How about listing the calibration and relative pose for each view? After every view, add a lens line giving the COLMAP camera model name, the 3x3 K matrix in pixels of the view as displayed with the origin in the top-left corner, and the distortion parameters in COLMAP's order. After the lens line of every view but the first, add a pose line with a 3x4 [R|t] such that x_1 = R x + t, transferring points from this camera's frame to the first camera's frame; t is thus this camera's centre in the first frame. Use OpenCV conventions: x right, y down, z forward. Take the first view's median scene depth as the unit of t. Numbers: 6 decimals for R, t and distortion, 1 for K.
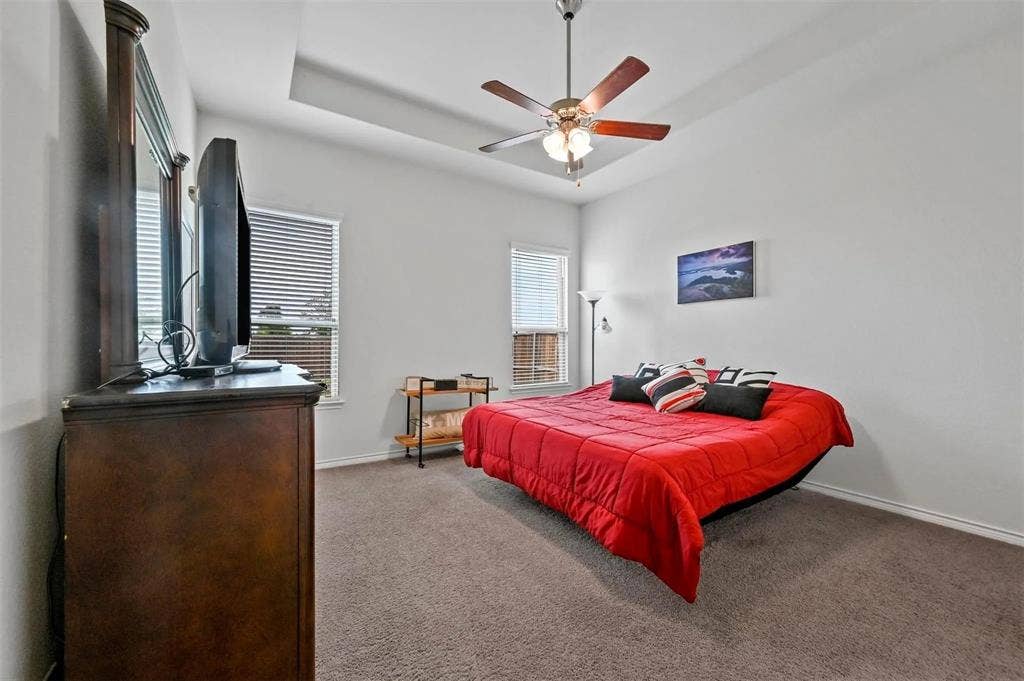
lens RADIAL K [[404.8, 0, 512.0], [0, 404.8, 340.5], [0, 0, 1]] dist [-0.002680, -0.000332]
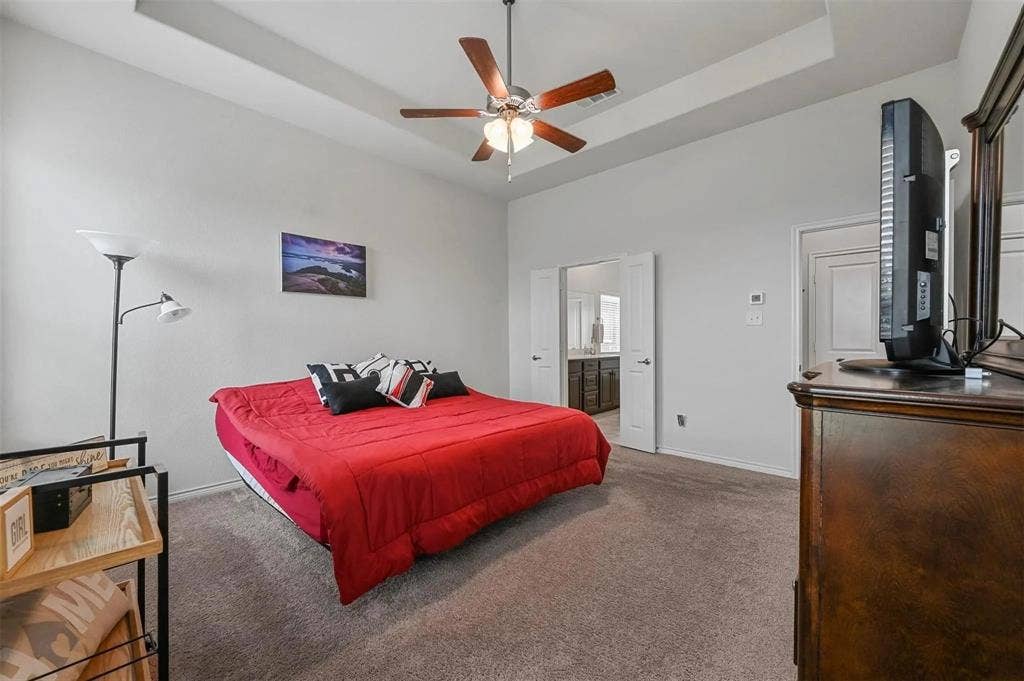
lens RADIAL K [[404.8, 0, 512.0], [0, 404.8, 340.5], [0, 0, 1]] dist [-0.002680, -0.000332]
pose [[-0.245916, 0.005913, 0.969273, -0.533301], [0.005842, 0.999972, -0.004619, 0.016342], [-0.969274, 0.004527, -0.245944, 0.826125]]
